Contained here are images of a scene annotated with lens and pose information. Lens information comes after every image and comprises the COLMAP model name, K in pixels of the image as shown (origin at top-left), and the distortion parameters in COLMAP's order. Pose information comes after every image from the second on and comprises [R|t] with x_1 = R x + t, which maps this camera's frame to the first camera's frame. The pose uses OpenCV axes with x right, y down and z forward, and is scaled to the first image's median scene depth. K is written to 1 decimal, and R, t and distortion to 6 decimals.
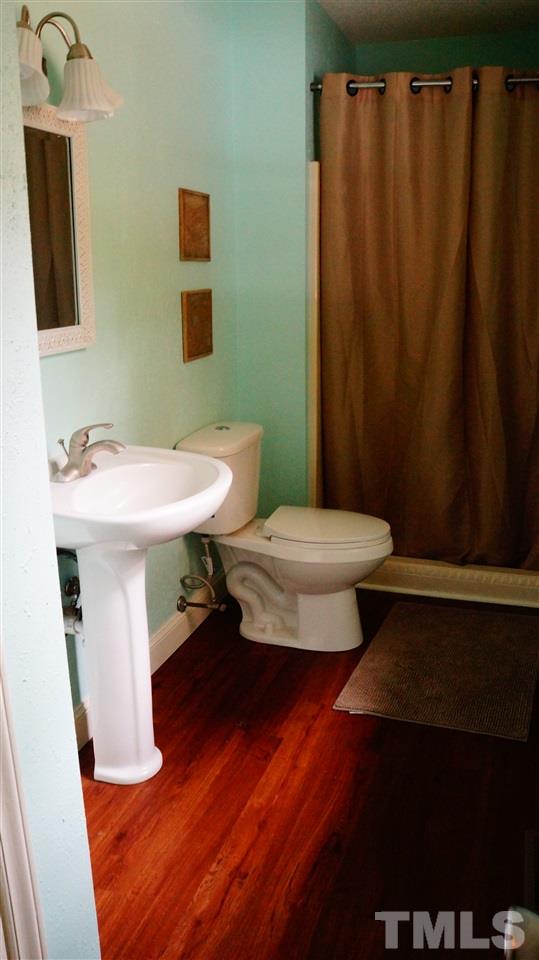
lens RADIAL K [[840.4, 0, 269.5], [0, 840.4, 480.0], [0, 0, 1]] dist [-0.106146, 0.008065]
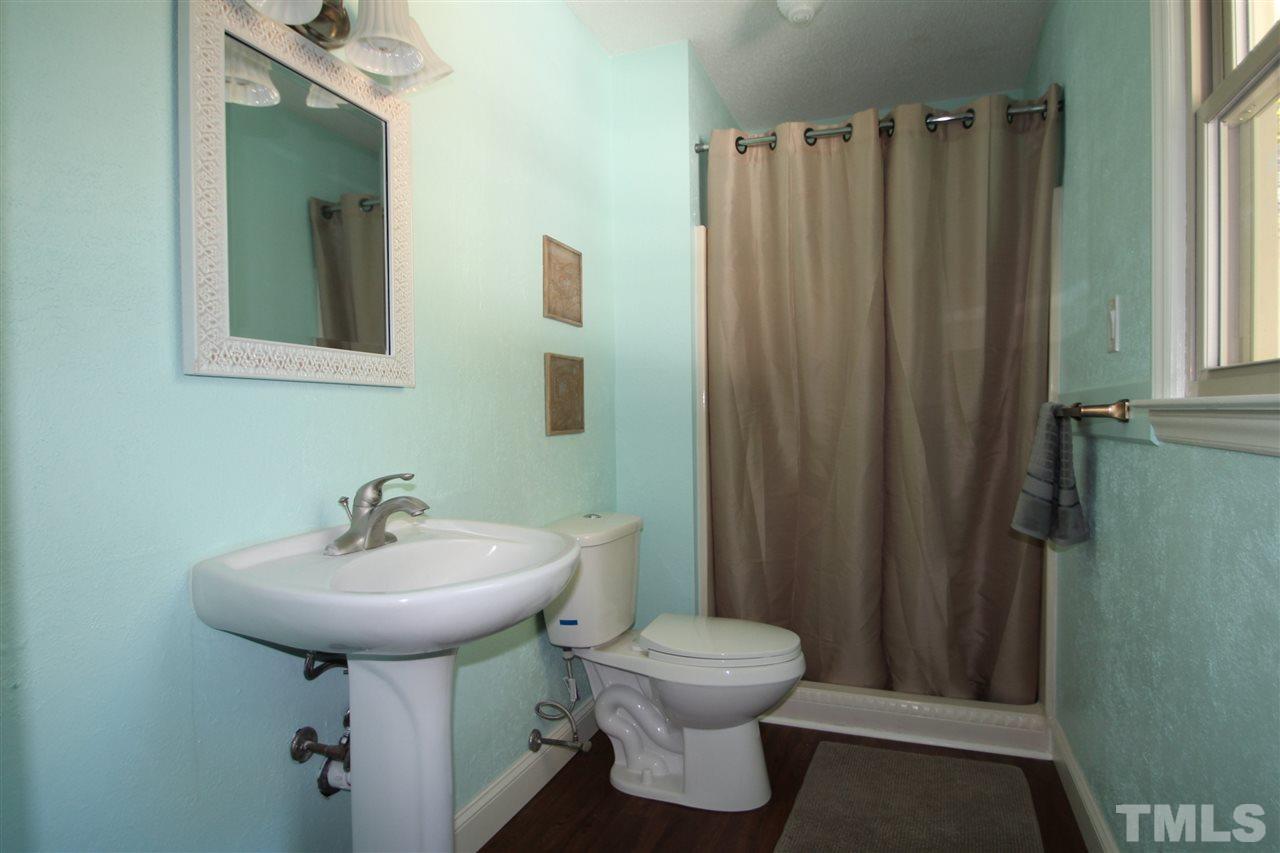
lens RADIAL K [[762.5, 0, 640.0], [0, 762.5, 426.5], [0, 0, 1]] dist [-0.001547, 0.000290]
pose [[0.998991, -0.004273, -0.044708, 0.025779], [-0.006673, 0.970289, -0.241857, 0.035537], [0.044413, 0.241911, 0.969281, 0.247177]]
